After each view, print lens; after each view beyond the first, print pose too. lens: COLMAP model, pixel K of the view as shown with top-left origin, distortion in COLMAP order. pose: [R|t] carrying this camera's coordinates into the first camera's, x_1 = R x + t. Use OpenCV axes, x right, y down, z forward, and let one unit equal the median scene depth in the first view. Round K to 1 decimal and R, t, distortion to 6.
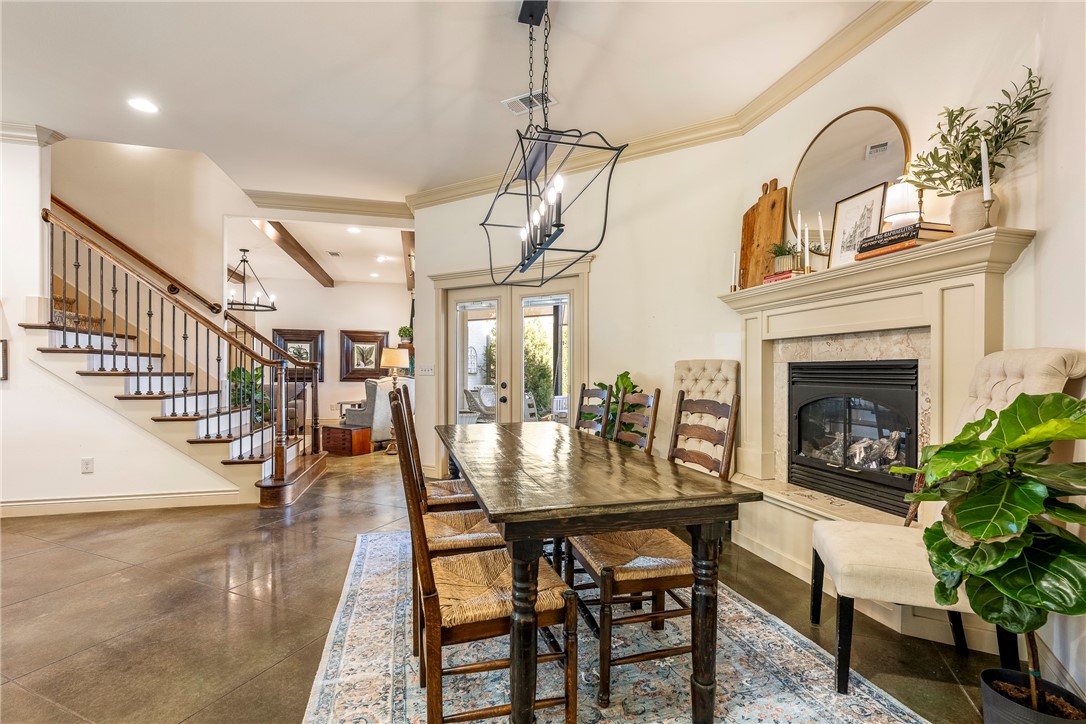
lens RADIAL K [[495.5, 0, 543.3], [0, 495.5, 372.8], [0, 0, 1]] dist [-0.001998, -0.001491]
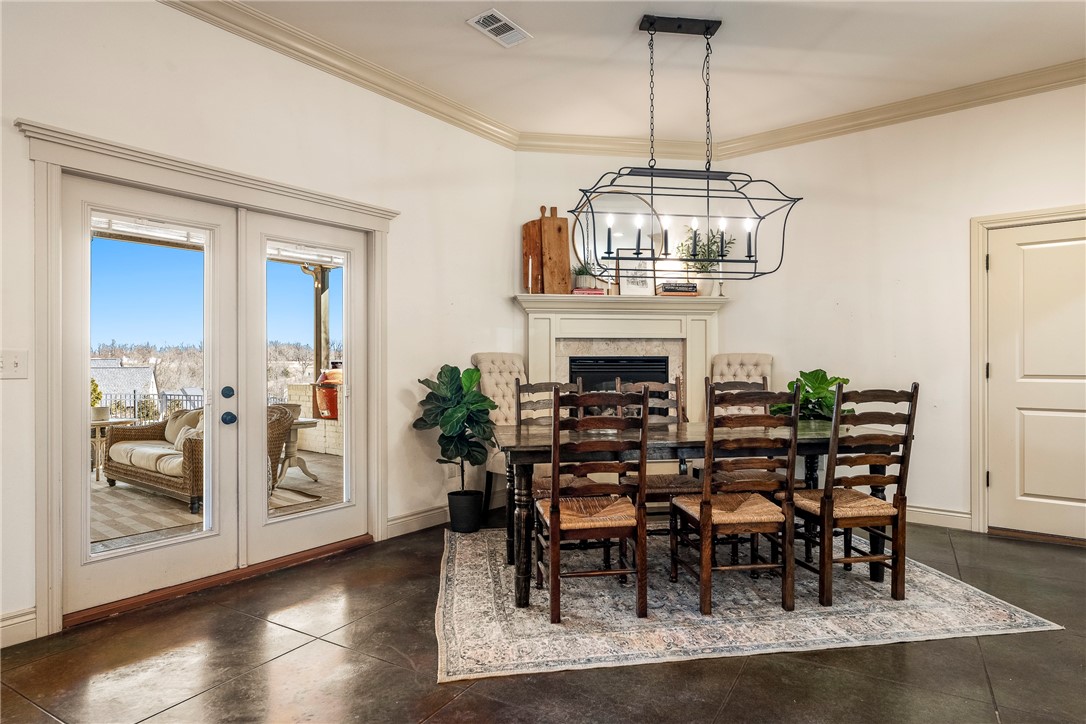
lens RADIAL K [[615.6, 0, 548.2], [0, 615.6, 366.5], [0, 0, 1]] dist [0.013551, -0.000212]
pose [[0.105387, -0.010981, 0.994371, -1.158616], [0.004942, 0.999932, 0.010518, -0.012865], [-0.994419, 0.003806, 0.105434, 0.936394]]
